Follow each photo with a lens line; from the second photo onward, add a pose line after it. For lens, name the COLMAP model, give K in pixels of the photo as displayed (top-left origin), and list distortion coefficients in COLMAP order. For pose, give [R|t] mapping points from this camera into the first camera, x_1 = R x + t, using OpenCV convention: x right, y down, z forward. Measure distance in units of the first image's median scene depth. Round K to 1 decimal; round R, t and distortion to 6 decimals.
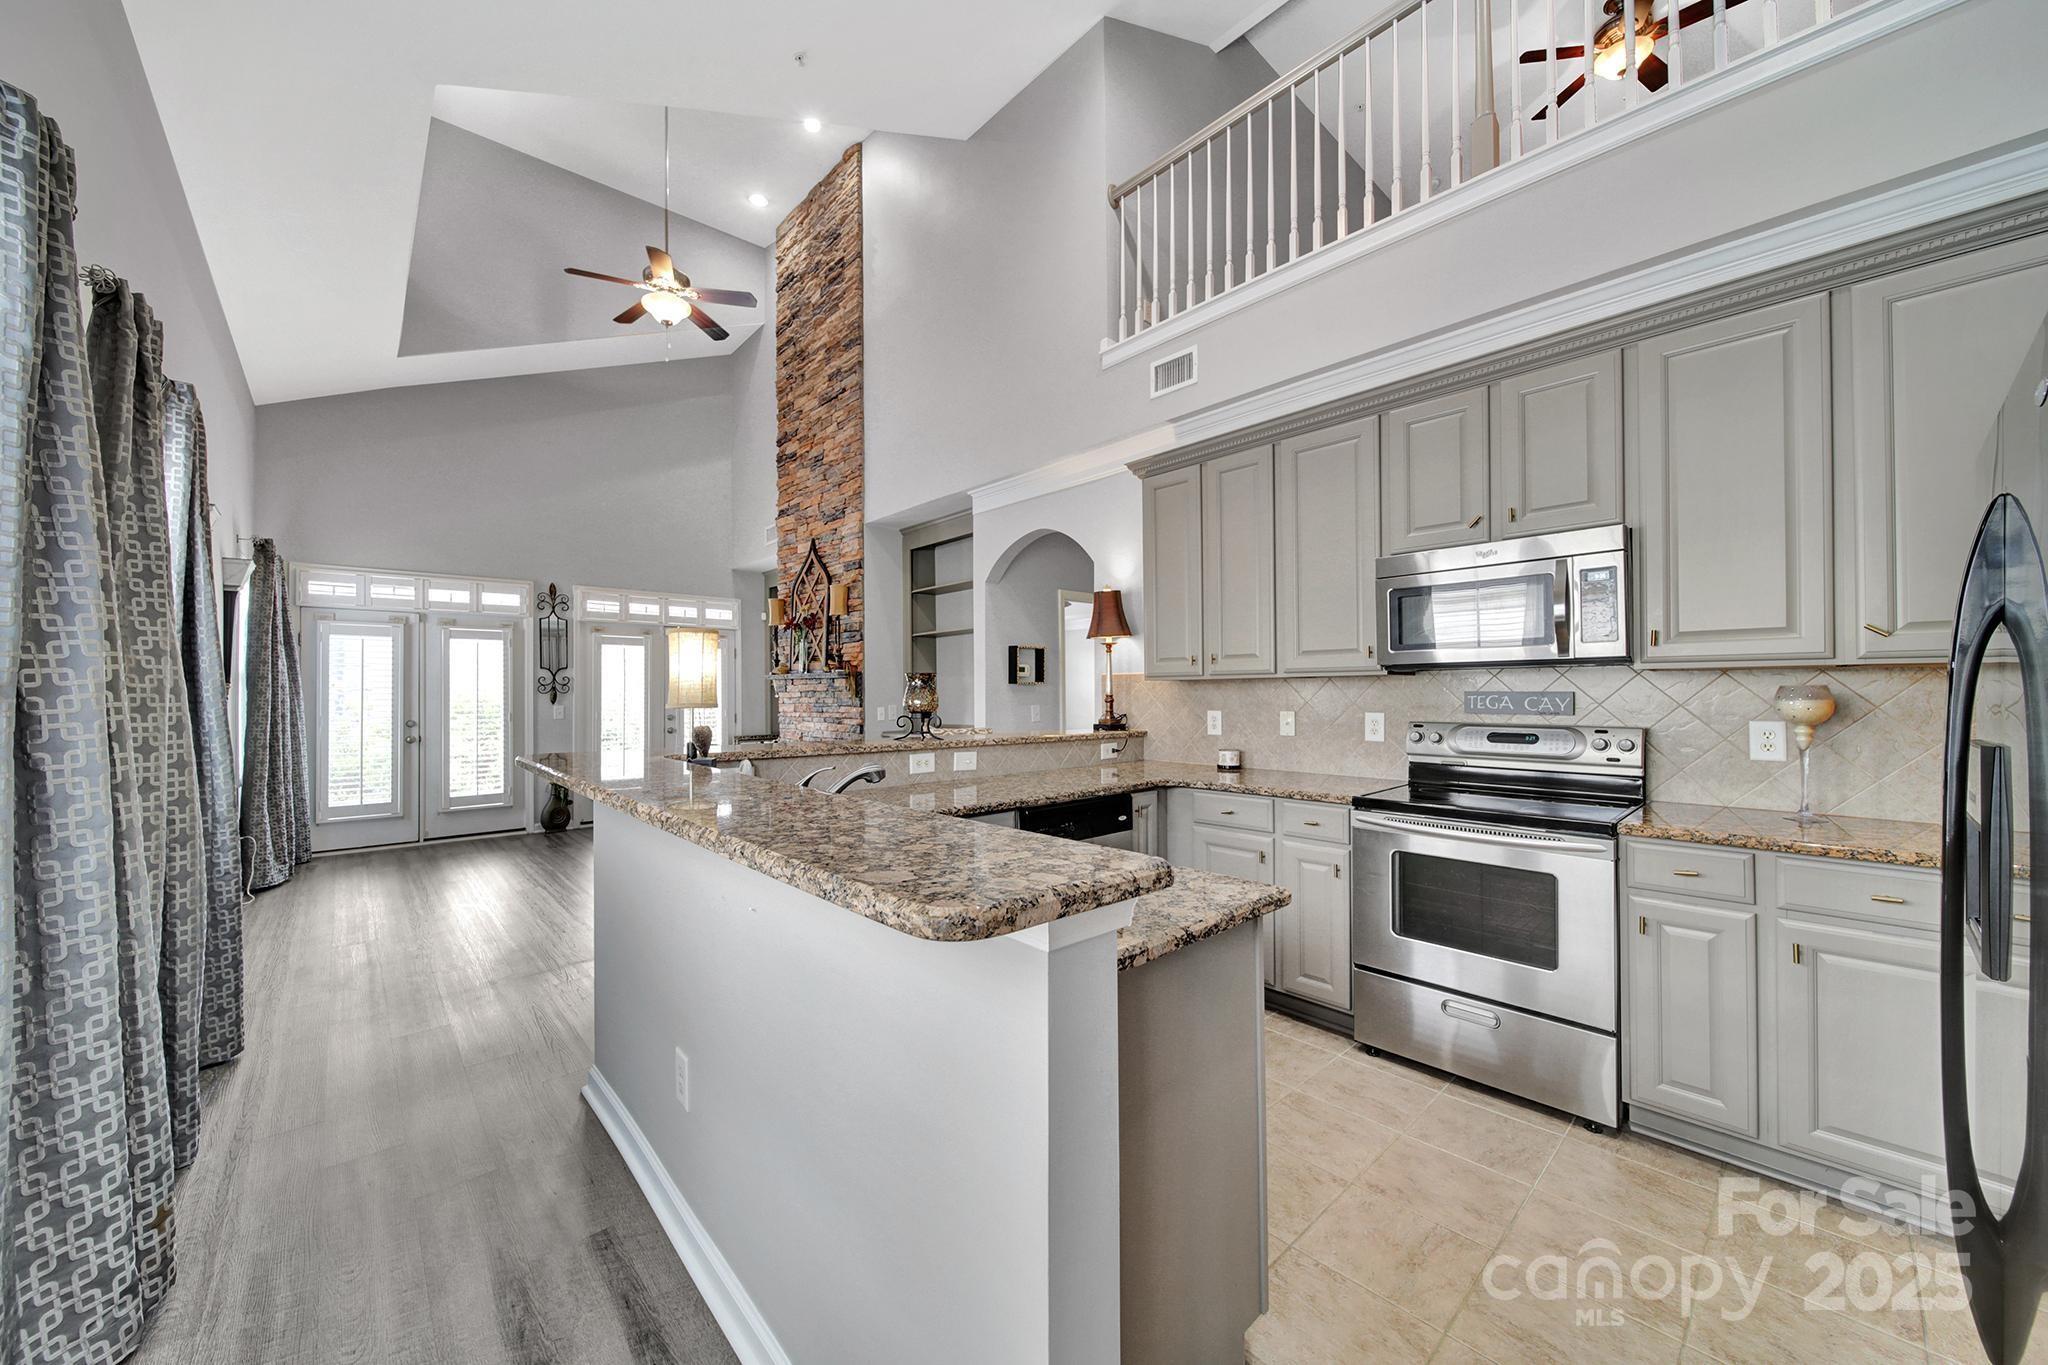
lens RADIAL K [[721.1, 0, 1016.0], [0, 721.1, 685.5], [0, 0, 1]] dist [-0.000596, -0.001746]
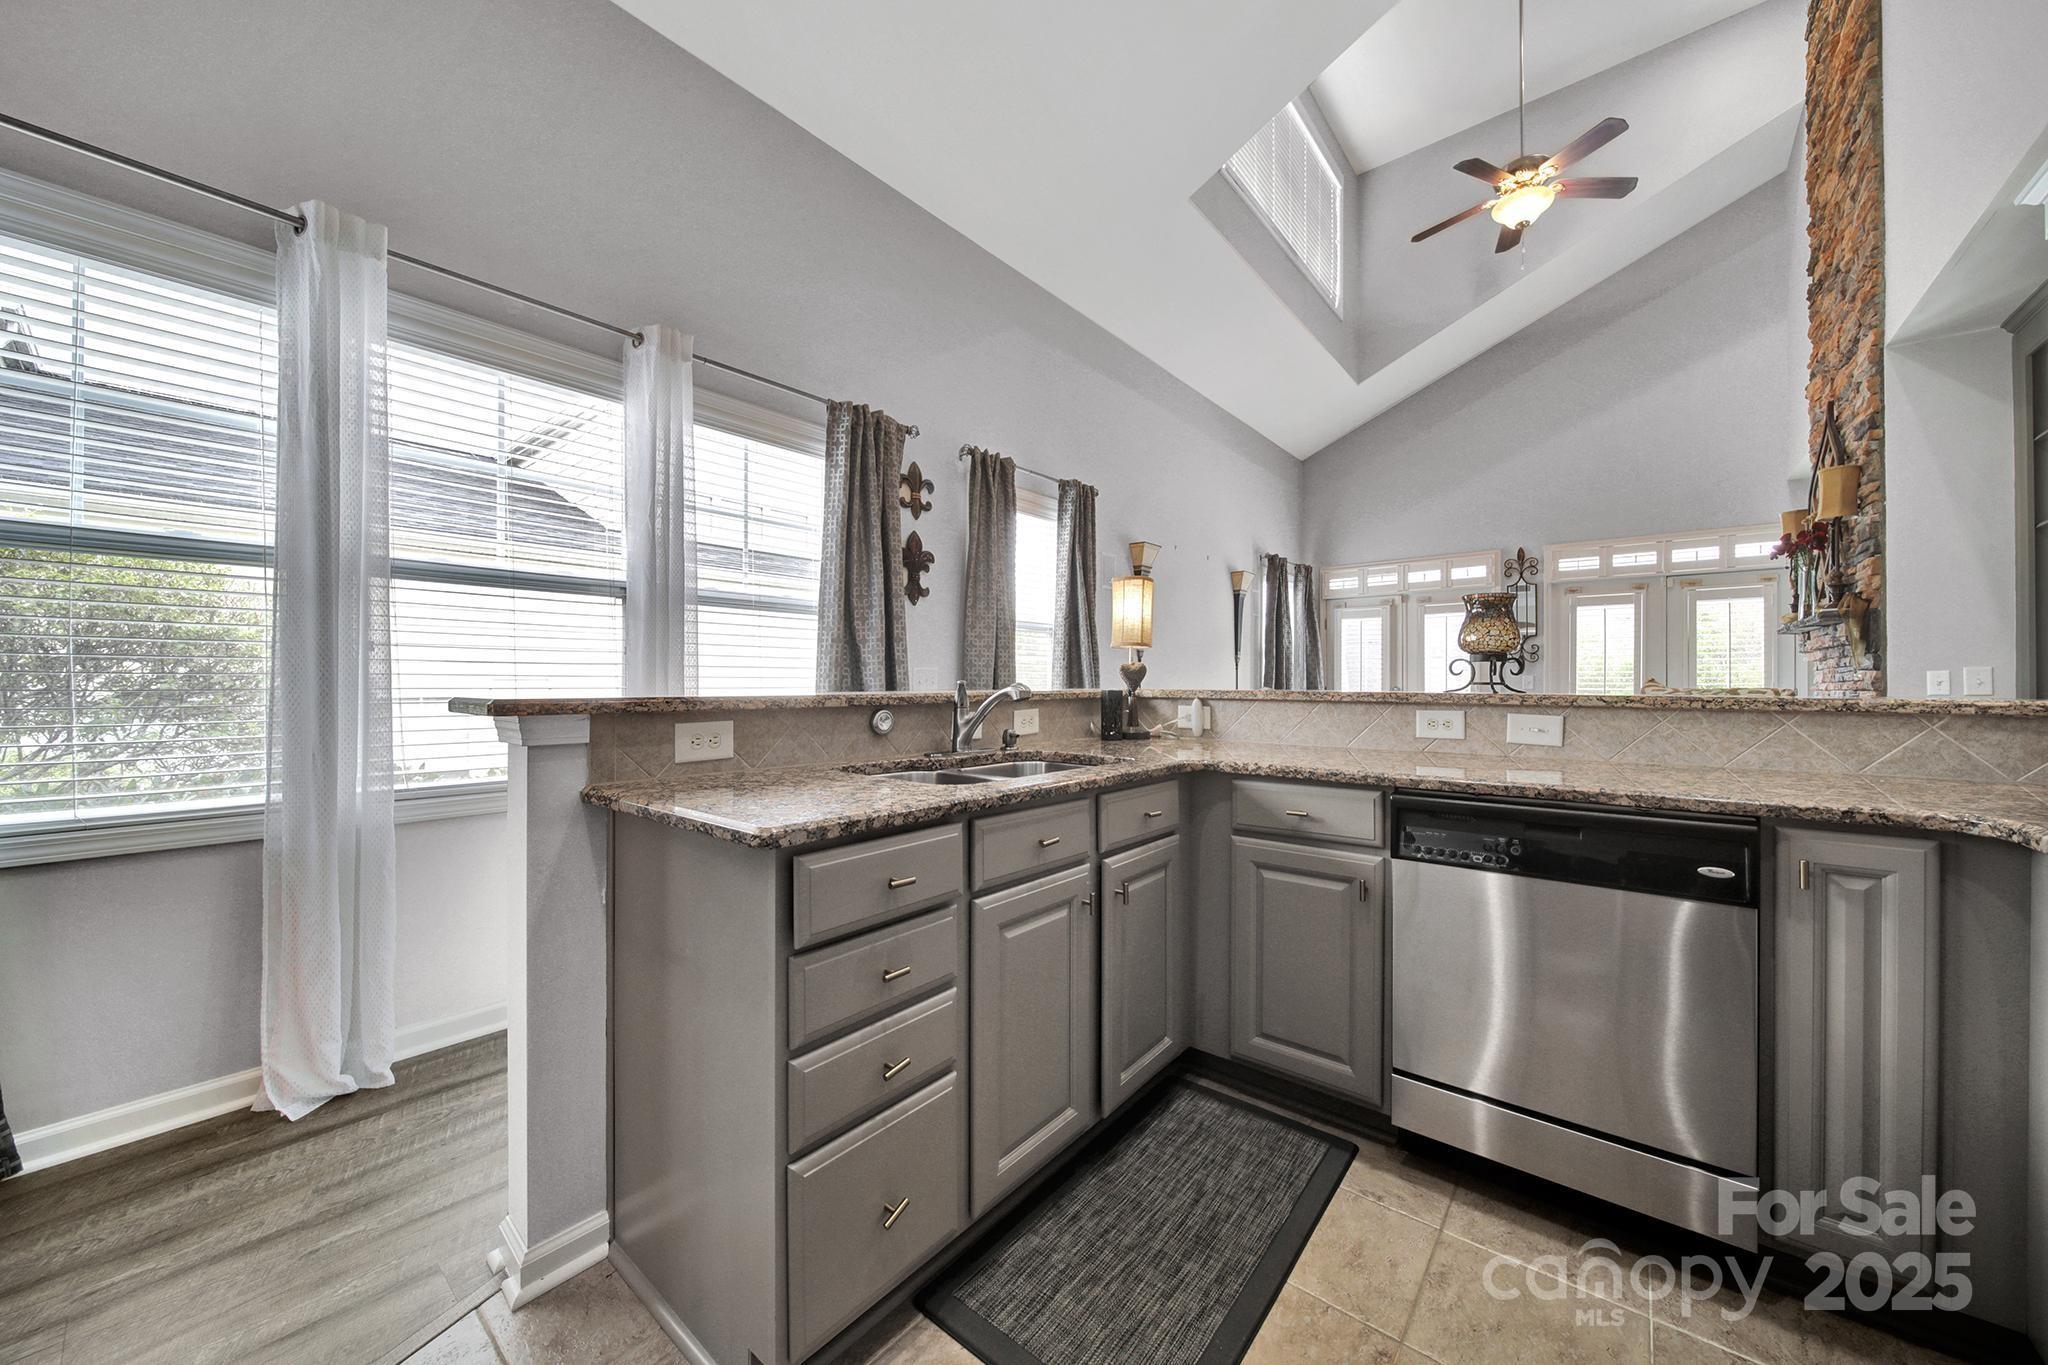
lens RADIAL K [[721.1, 0, 1034.8], [0, 721.1, 682.0], [0, 0, 1]] dist [-0.000596, -0.001746]
pose [[0.140659, 0.005363, -0.990044, 0.289669], [0.007706, 0.999949, 0.006511, 0.034197], [0.990028, -0.008545, 0.140610, 0.292824]]
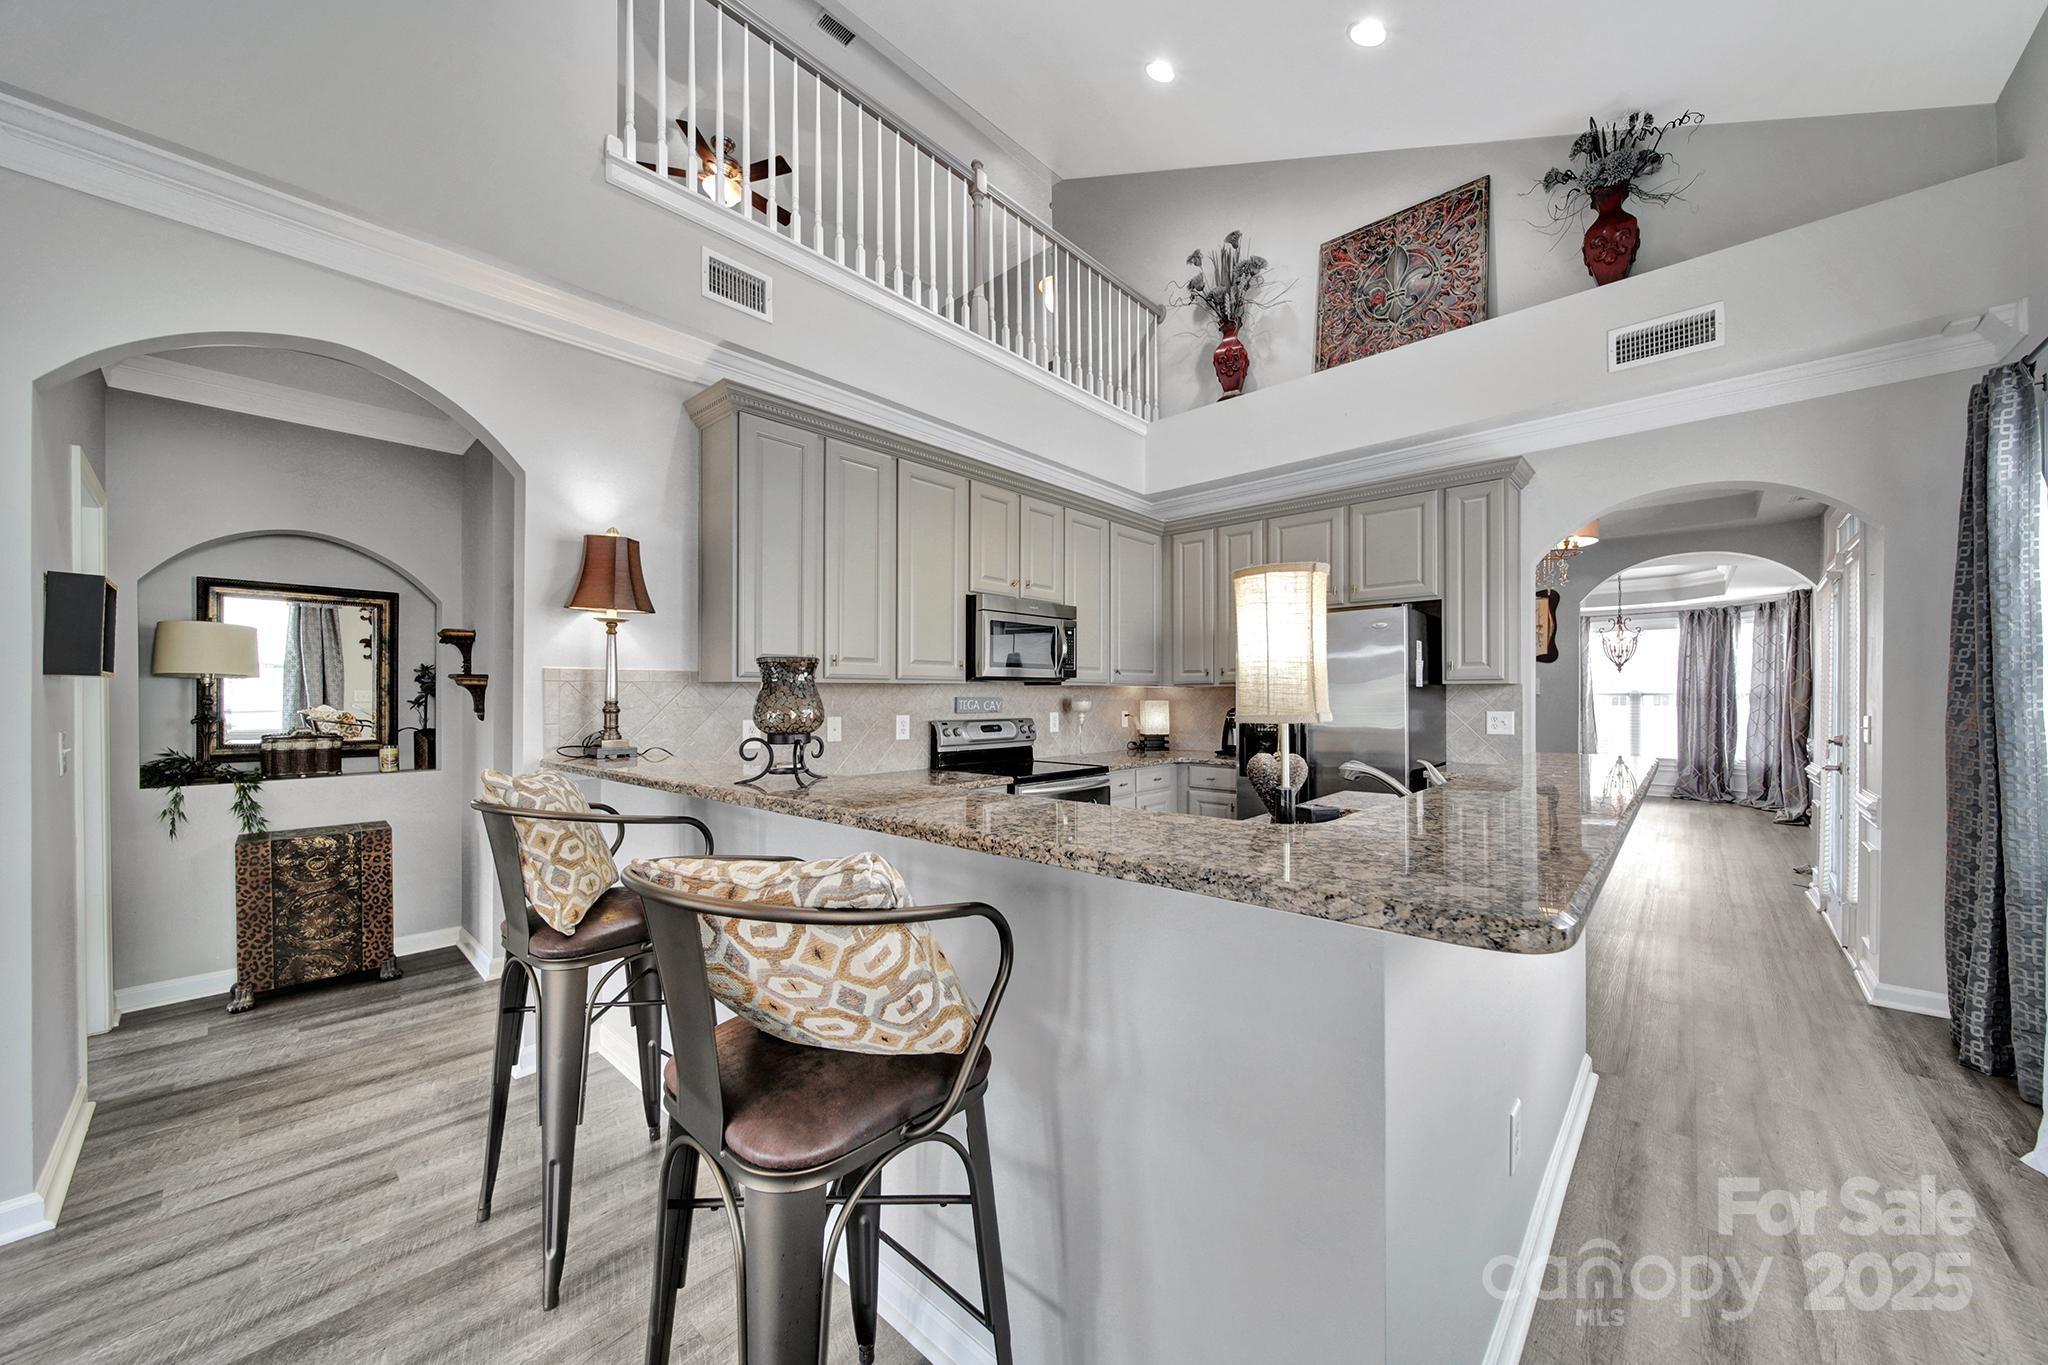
lens RADIAL K [[721.1, 0, 1024.8], [0, 721.1, 700.2], [0, 0, 1]] dist [-0.000596, -0.001746]
pose [[-0.096394, 0.000668, 0.995343, -0.409464], [-0.004285, 0.999990, -0.001086, 0.008142], [-0.995334, -0.004370, -0.096390, 0.540298]]
